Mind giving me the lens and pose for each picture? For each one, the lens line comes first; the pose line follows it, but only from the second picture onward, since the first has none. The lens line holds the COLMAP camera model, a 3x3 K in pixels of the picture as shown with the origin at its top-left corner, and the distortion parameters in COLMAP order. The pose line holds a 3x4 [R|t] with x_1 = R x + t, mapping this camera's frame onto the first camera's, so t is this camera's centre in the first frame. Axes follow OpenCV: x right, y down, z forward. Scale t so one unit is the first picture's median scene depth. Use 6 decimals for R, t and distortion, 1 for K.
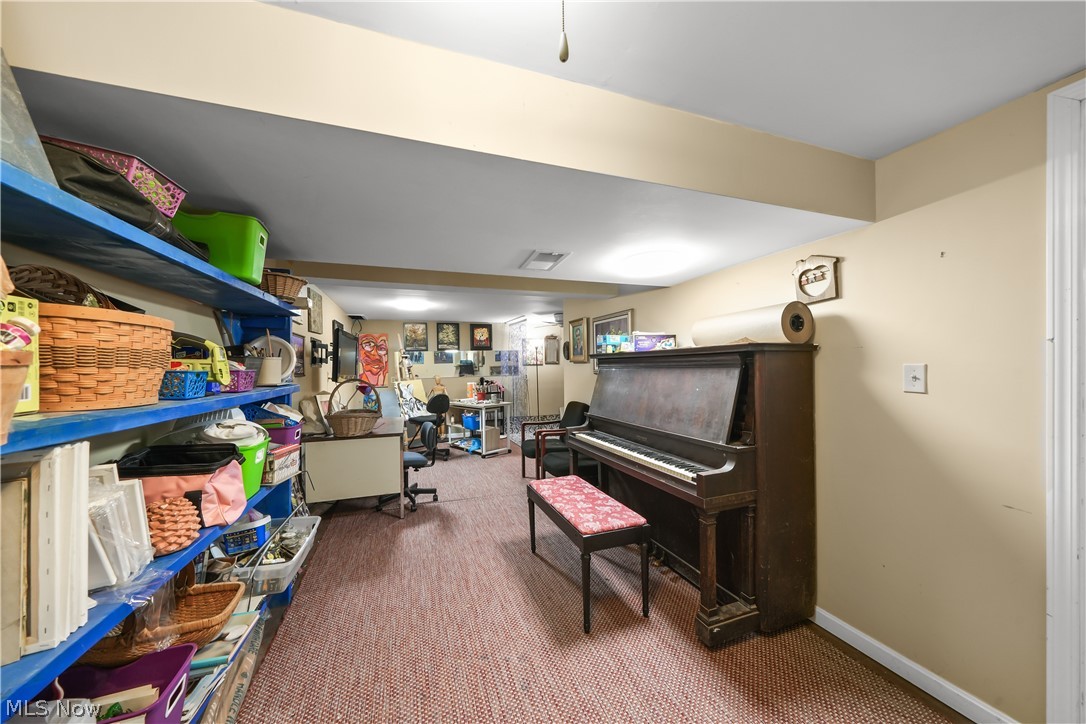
lens RADIAL K [[372.2, 0, 543.0], [0, 372.2, 362.0], [0, 0, 1]] dist [0.001055, 0.000090]
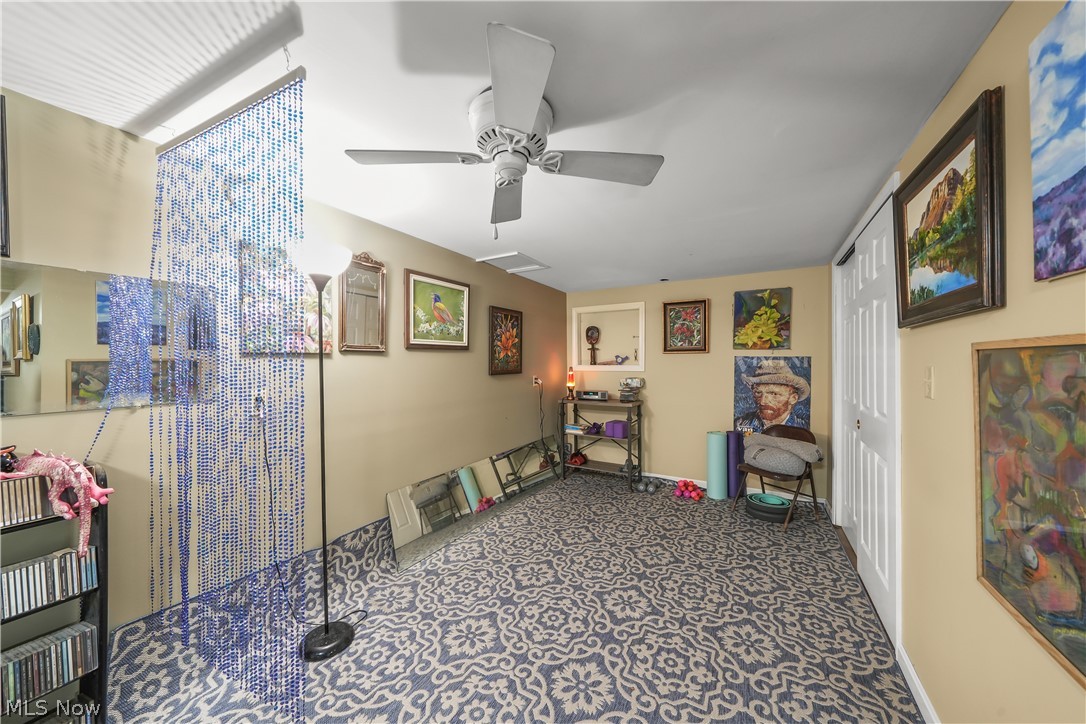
lens RADIAL K [[372.2, 0, 543.0], [0, 372.2, 362.0], [0, 0, 1]] dist [0.001055, 0.000090]
pose [[0.758728, 0.000954, 0.651406, -0.061758], [-0.010635, 0.999884, 0.010922, 0.006957], [-0.651320, -0.015215, 0.758650, 0.685047]]
